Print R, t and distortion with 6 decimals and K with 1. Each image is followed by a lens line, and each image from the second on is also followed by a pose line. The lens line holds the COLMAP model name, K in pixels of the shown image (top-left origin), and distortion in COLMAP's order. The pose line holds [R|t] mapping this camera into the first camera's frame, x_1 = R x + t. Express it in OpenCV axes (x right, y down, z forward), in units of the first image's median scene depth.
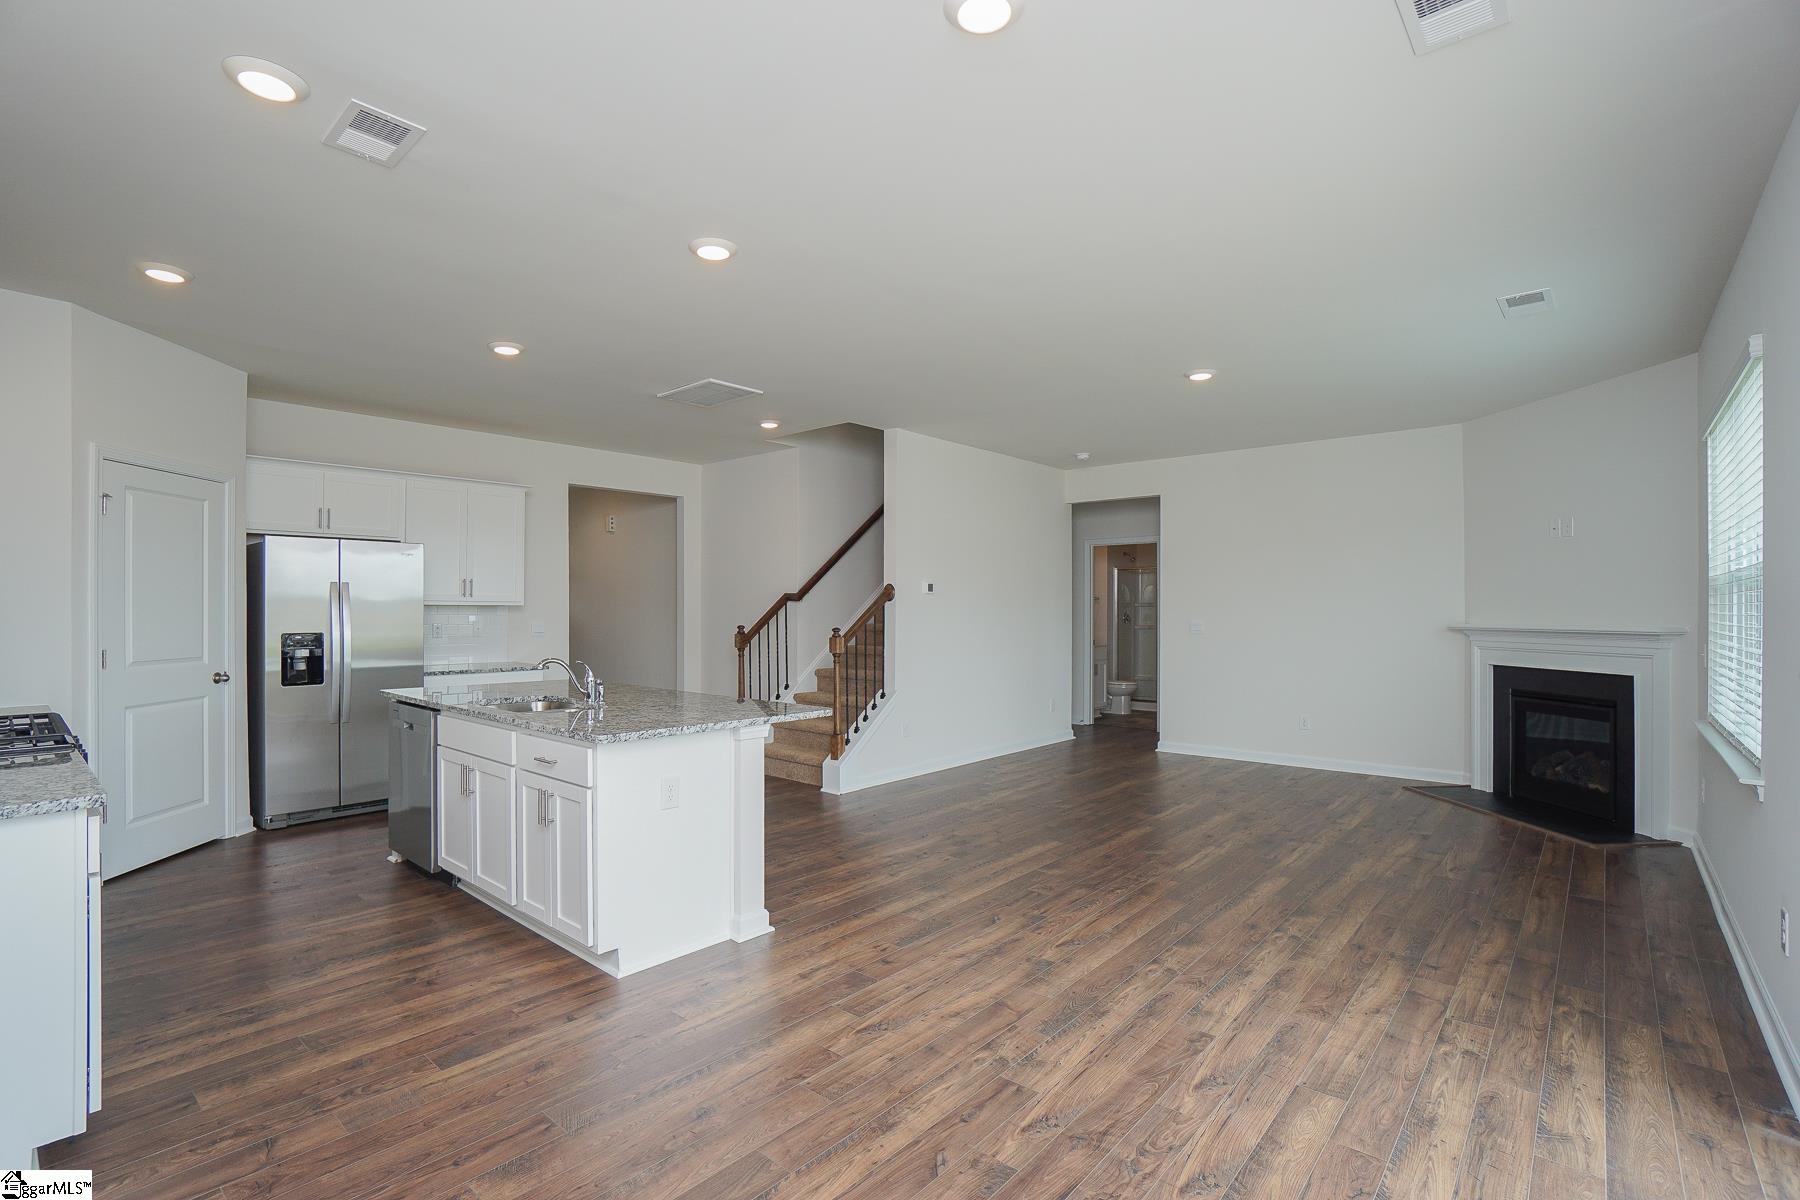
lens RADIAL K [[838.5, 0, 900.0], [0, 838.5, 600.0], [0, 0, 1]] dist [-0.064923, 0.021182]
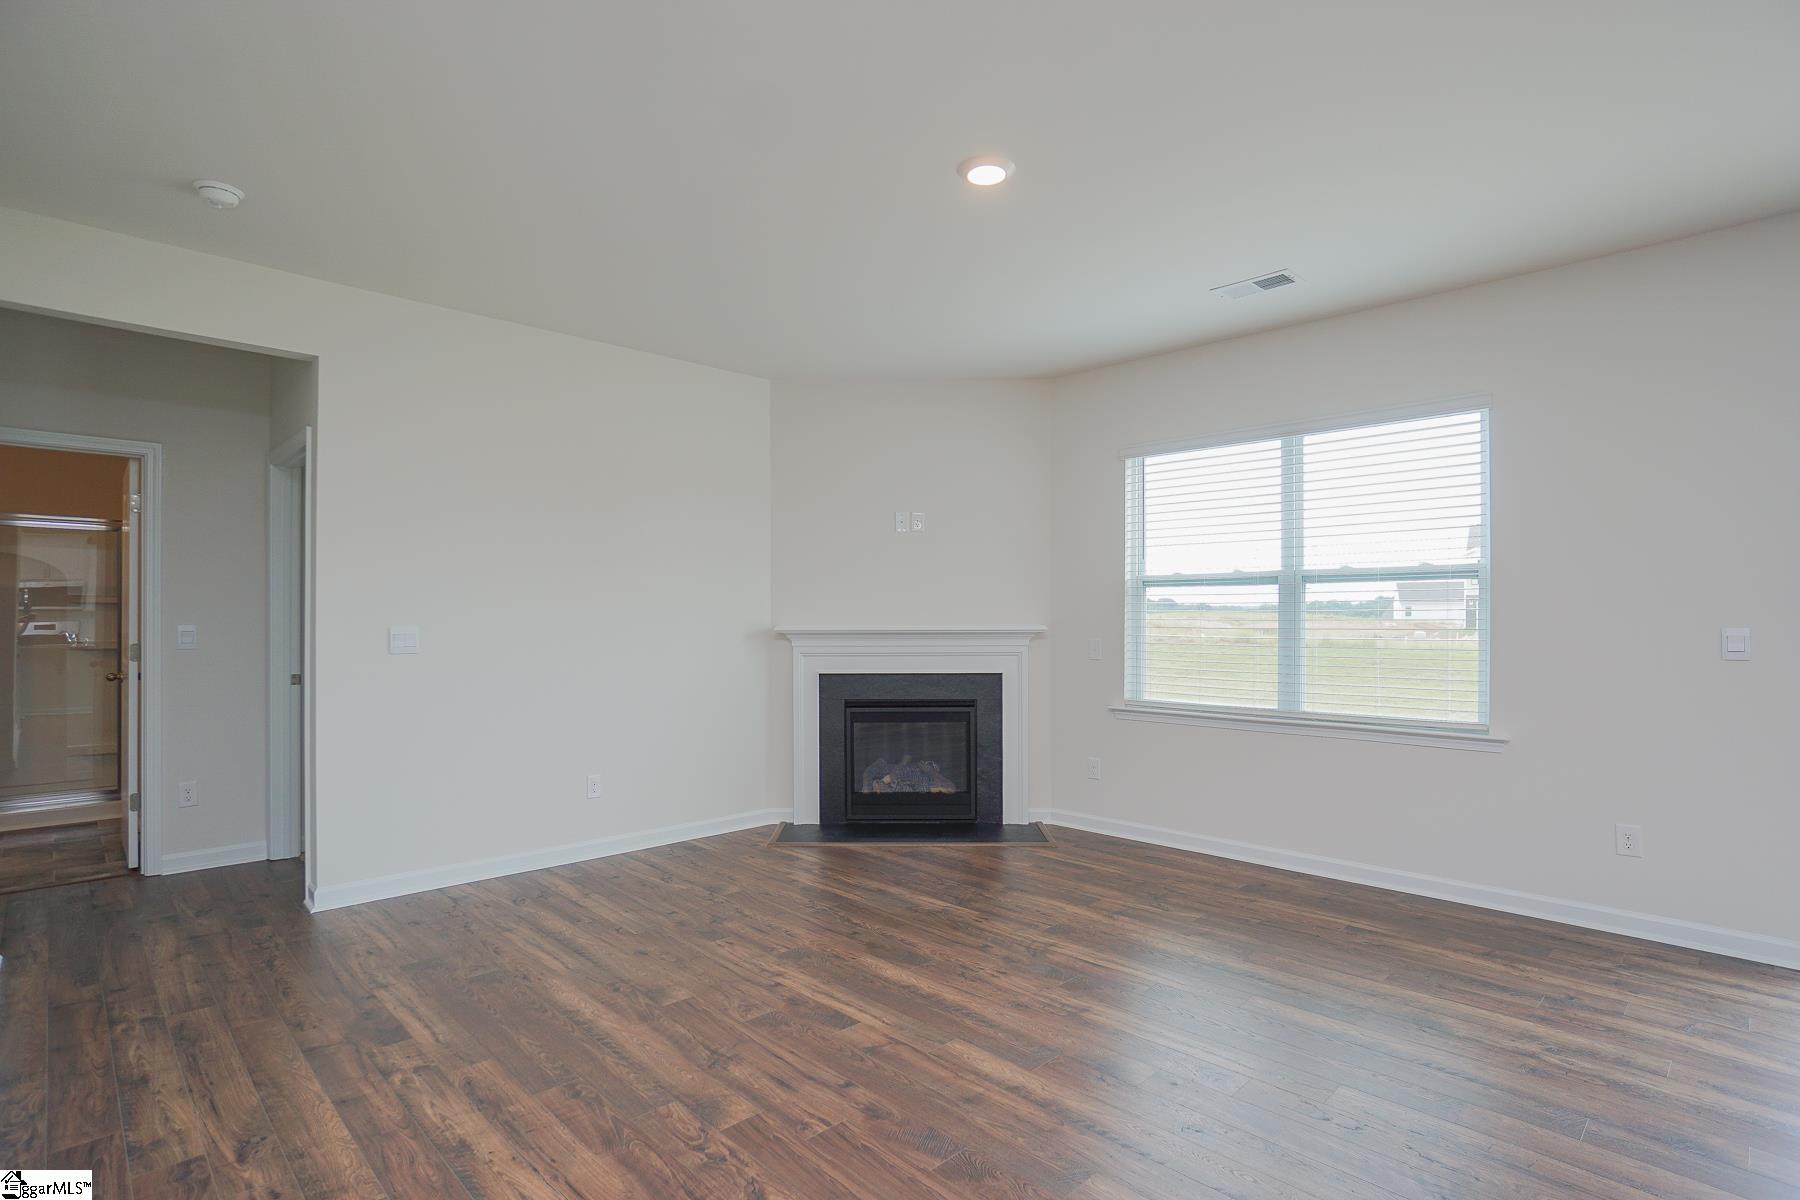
lens RADIAL K [[878.2, 0, 917.1], [0, 878.2, 620.5], [0, 0, 1]] dist [-0.040969, 0.021088]
pose [[0.082213, -0.007145, 0.996589, -0.256184], [-0.011051, 0.999906, 0.008081, 0.021235], [-0.996554, -0.011678, 0.082126, 1.169139]]
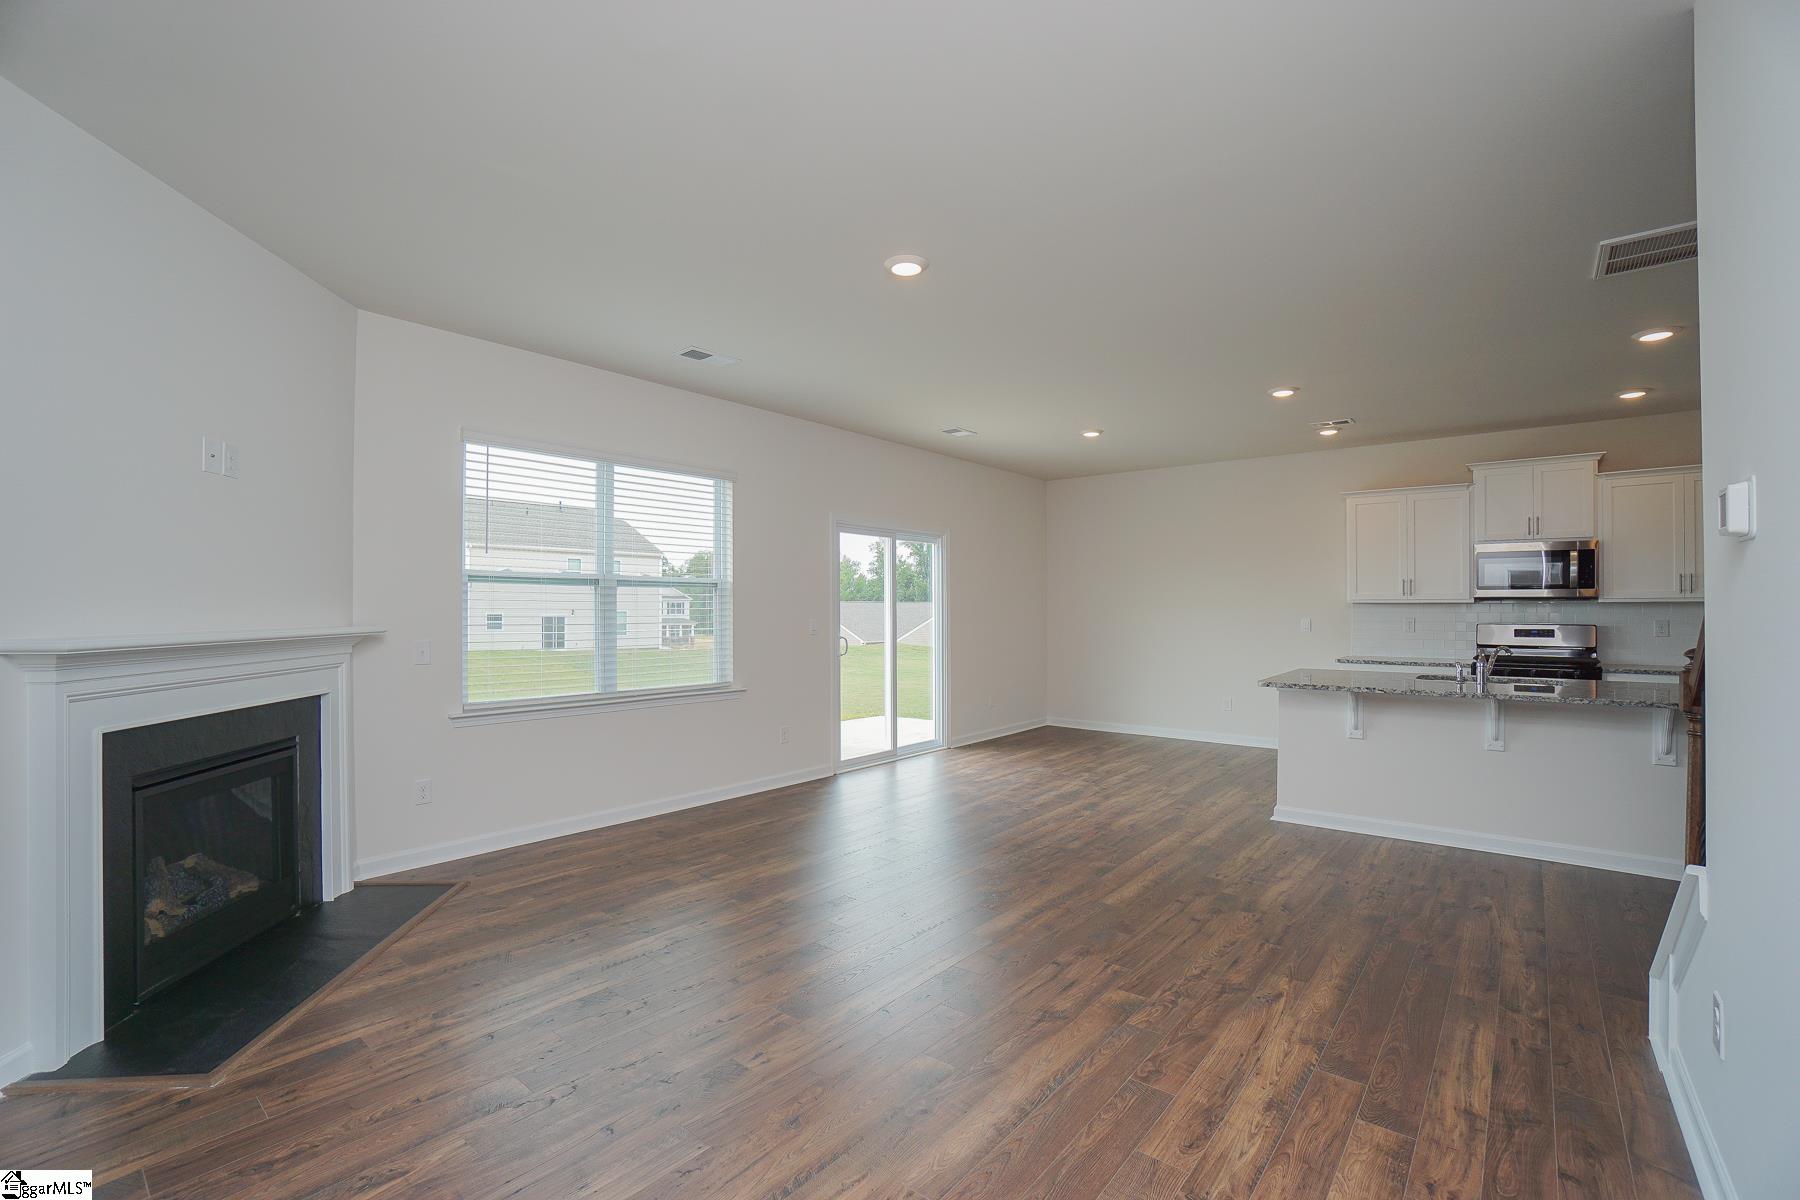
lens RADIAL K [[796.8, 0, 852.9], [0, 796.8, 607.9], [0, 0, 1]] dist [-0.053564, 0.017598]
pose [[-0.999581, -0.005734, 0.028371, 0.457583], [-0.006077, 0.999909, -0.012037, 0.023480], [-0.028299, -0.012204, -0.999525, 1.955828]]
